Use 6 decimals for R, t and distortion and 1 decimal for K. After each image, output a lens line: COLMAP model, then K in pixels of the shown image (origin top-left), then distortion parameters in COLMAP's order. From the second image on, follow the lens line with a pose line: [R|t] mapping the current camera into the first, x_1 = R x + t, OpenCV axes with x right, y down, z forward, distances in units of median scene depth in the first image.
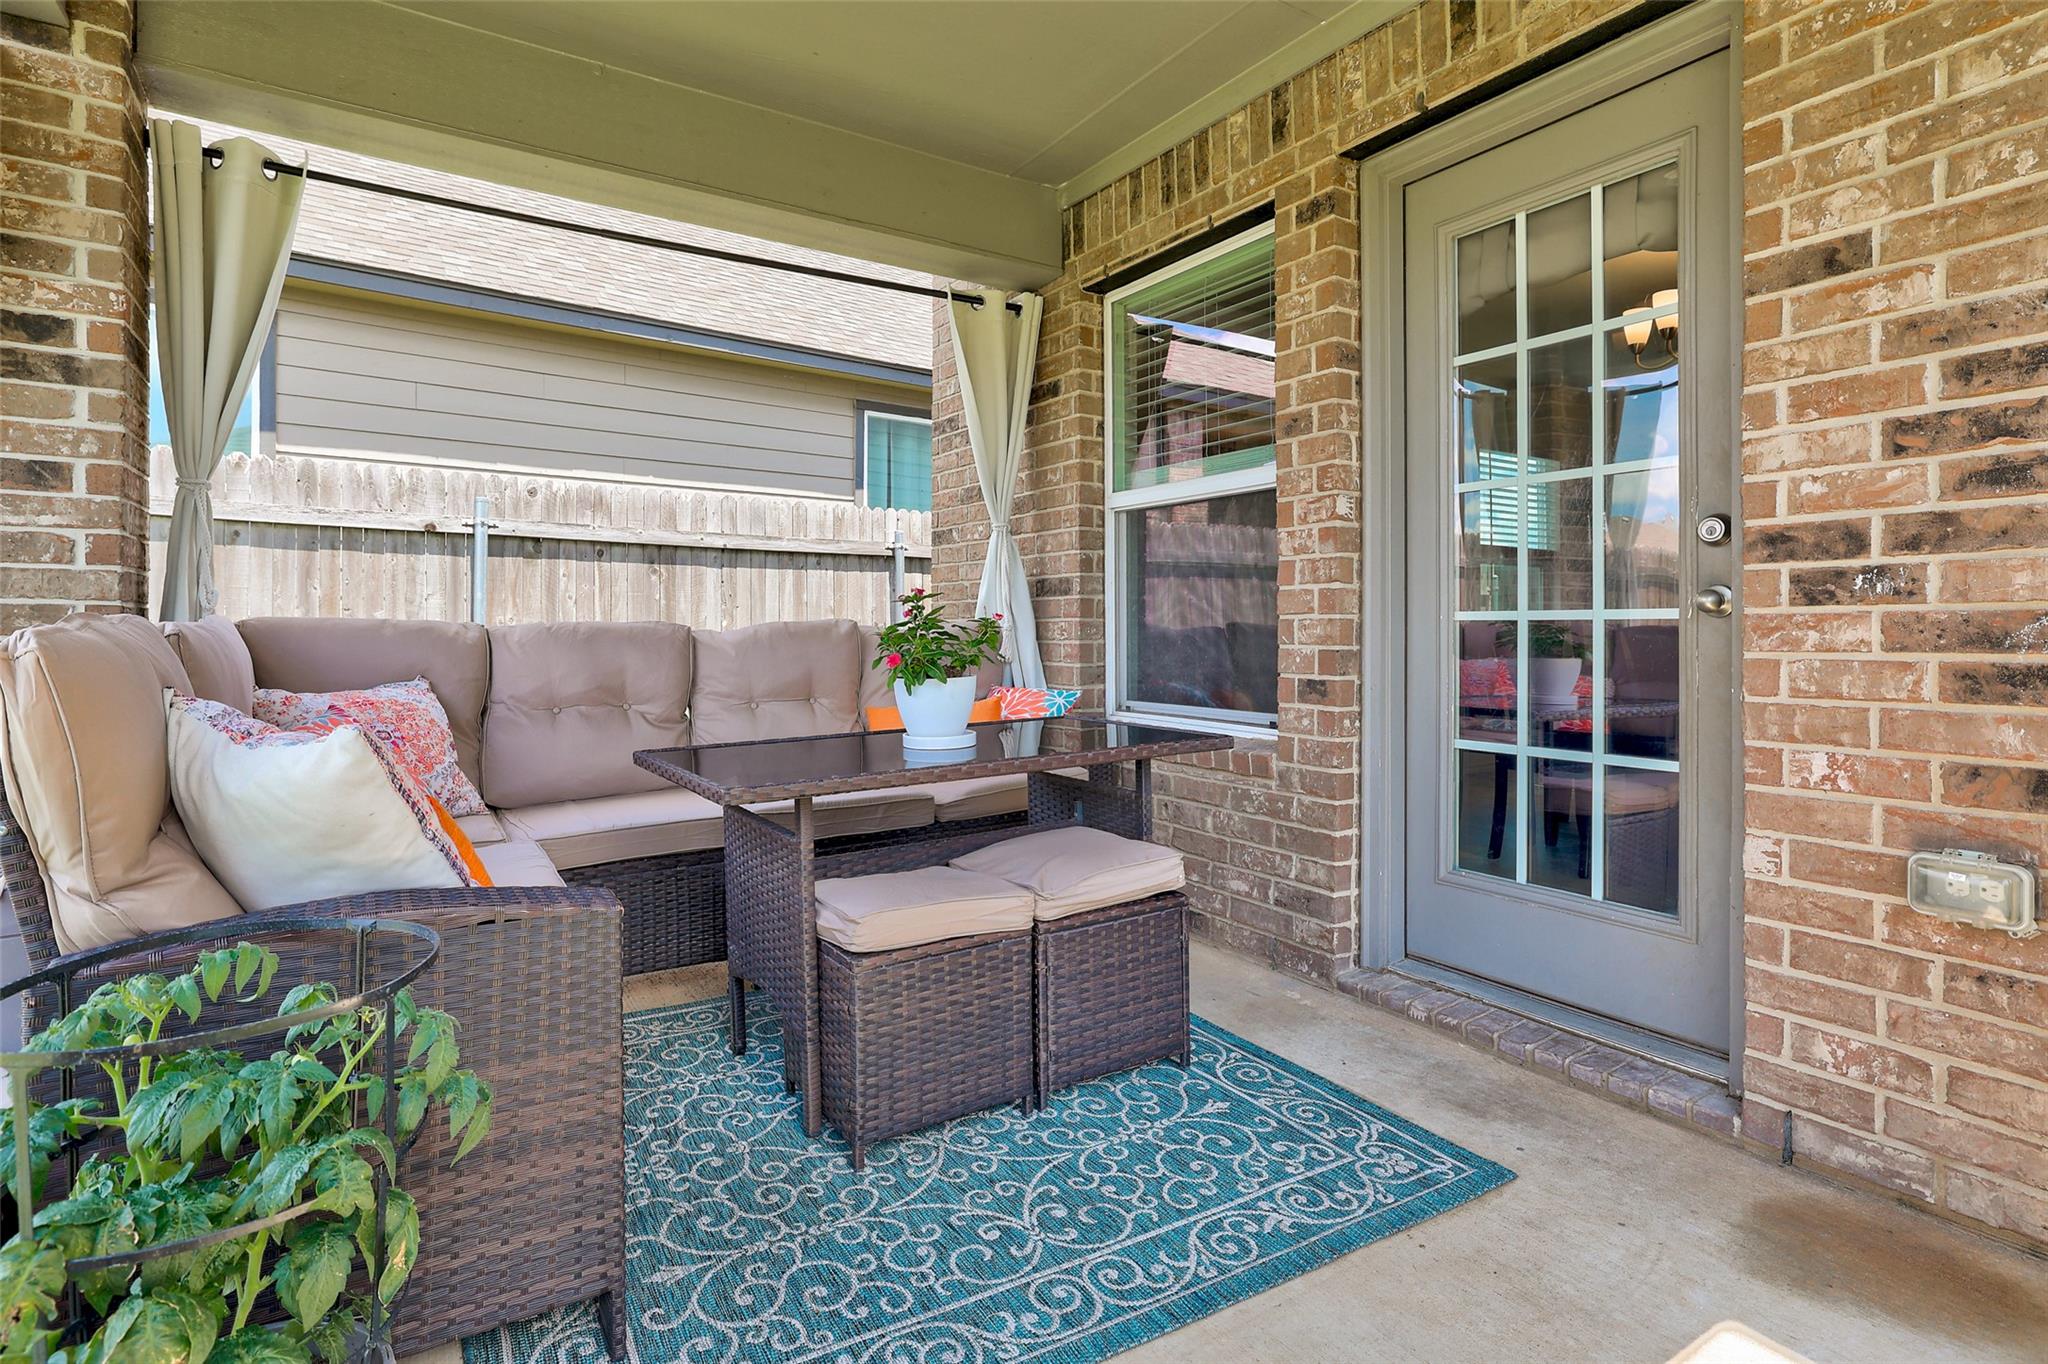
lens RADIAL K [[1054.0, 0, 1031.5], [0, 1054.0, 622.0], [0, 0, 1]] dist [-0.016676, 0.011595]
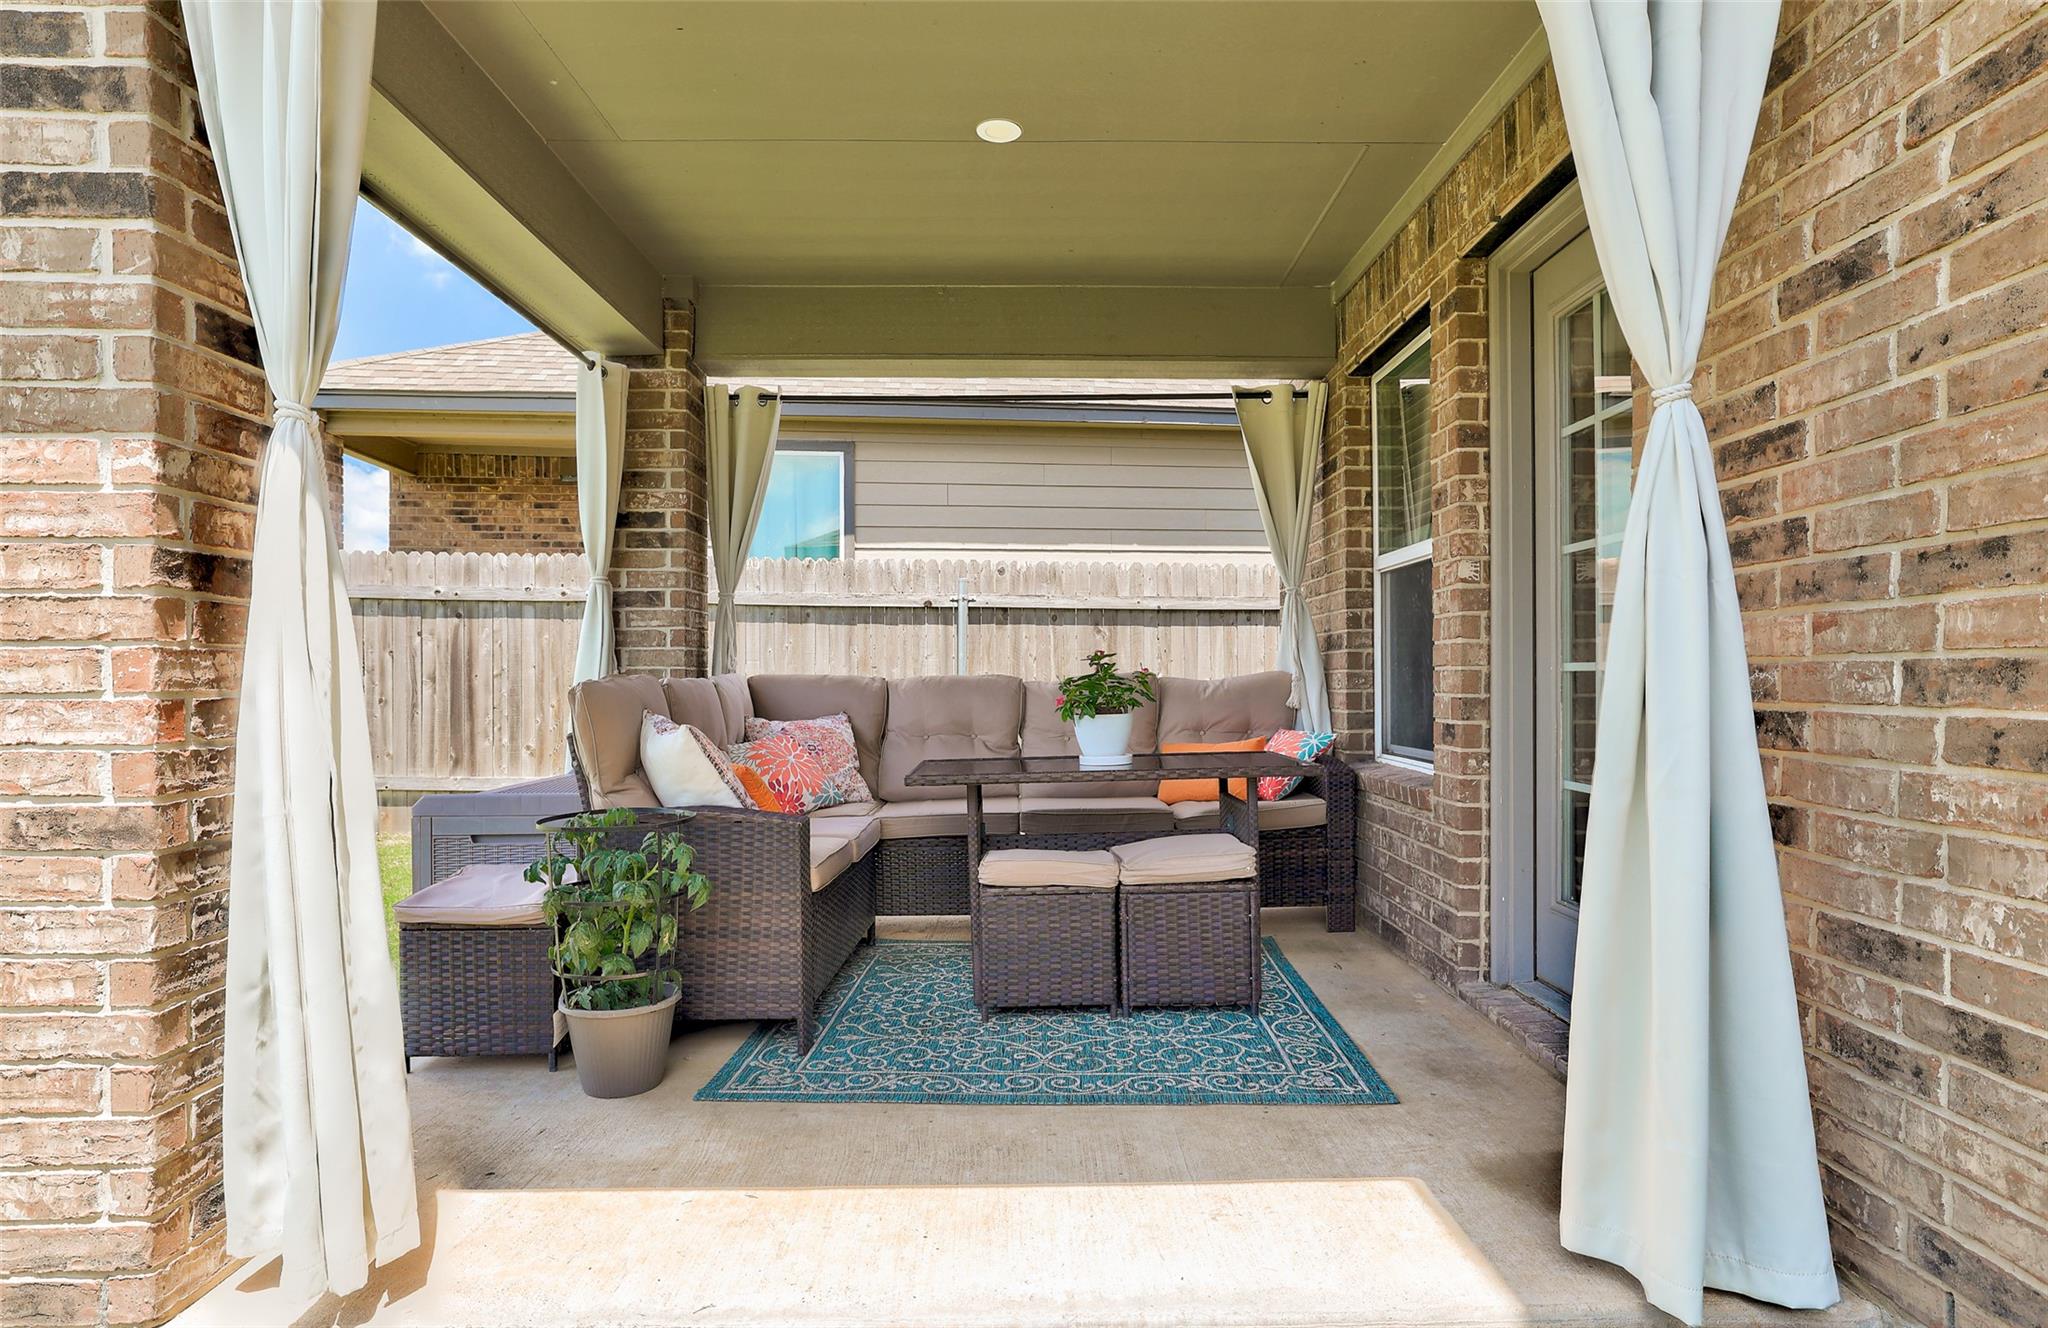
lens RADIAL K [[1148.5, 0, 1023.8], [0, 1148.5, 670.3], [0, 0, 1]] dist [0.003646, 0.000025]
pose [[0.847754, -0.007960, -0.530330, 0.545294], [0.007208, 0.999968, -0.003486, -0.001778], [0.530340, -0.000868, 0.847784, -0.295215]]
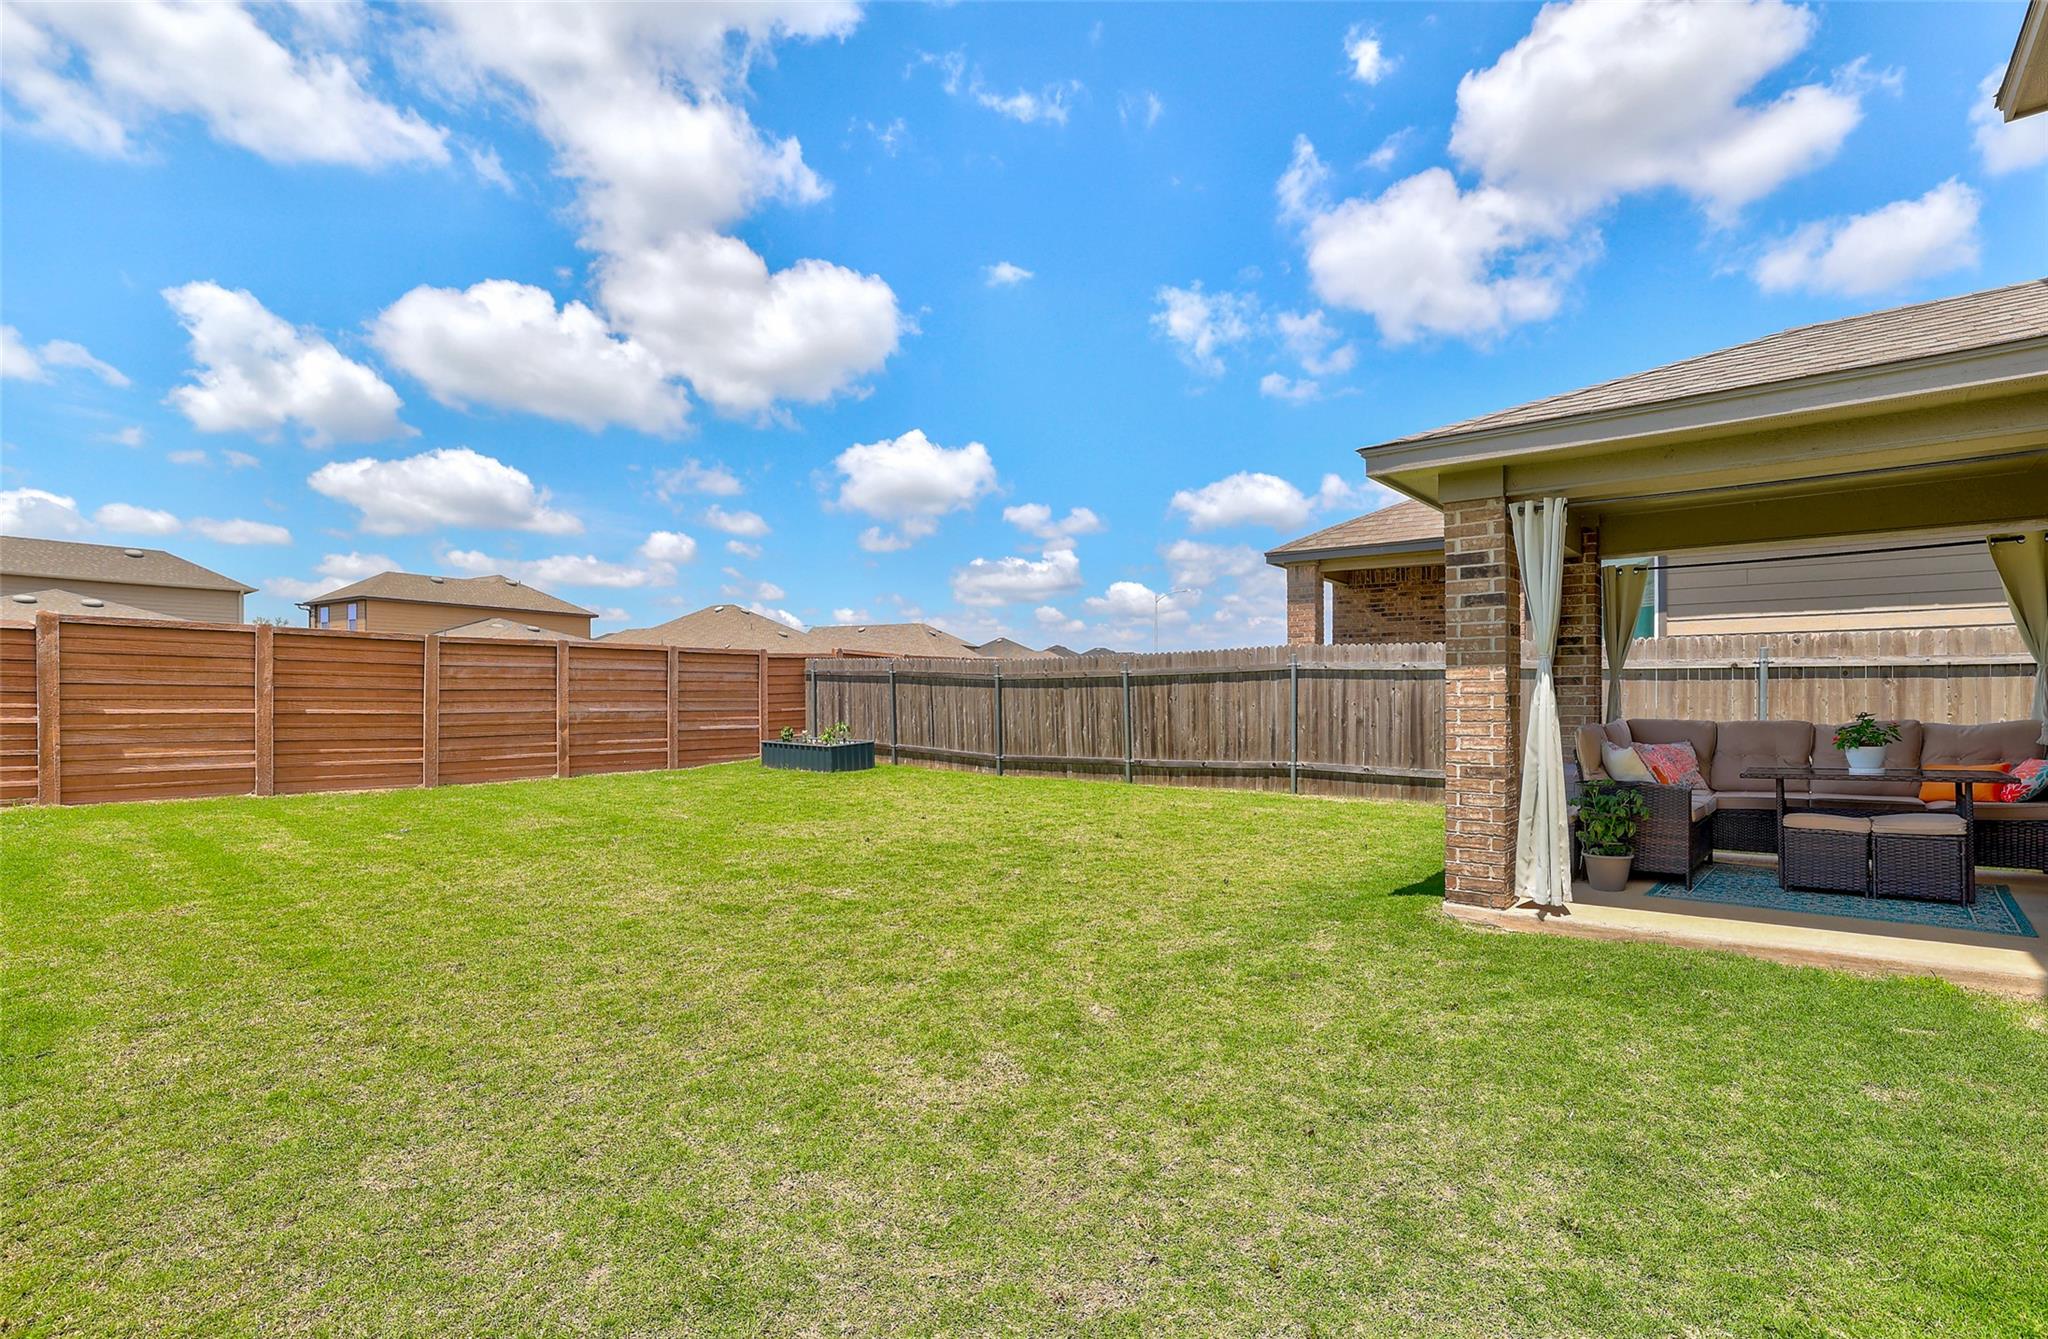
lens RADIAL K [[997.2, 0, 1065.6], [0, 997.2, 705.6], [0, 0, 1]] dist [0.014580, 0.001628]
pose [[0.356178, 0.002971, -0.934413, 1.340328], [0.008962, 0.999938, 0.006595, -0.074125], [0.934375, -0.010723, 0.356129, -1.517668]]
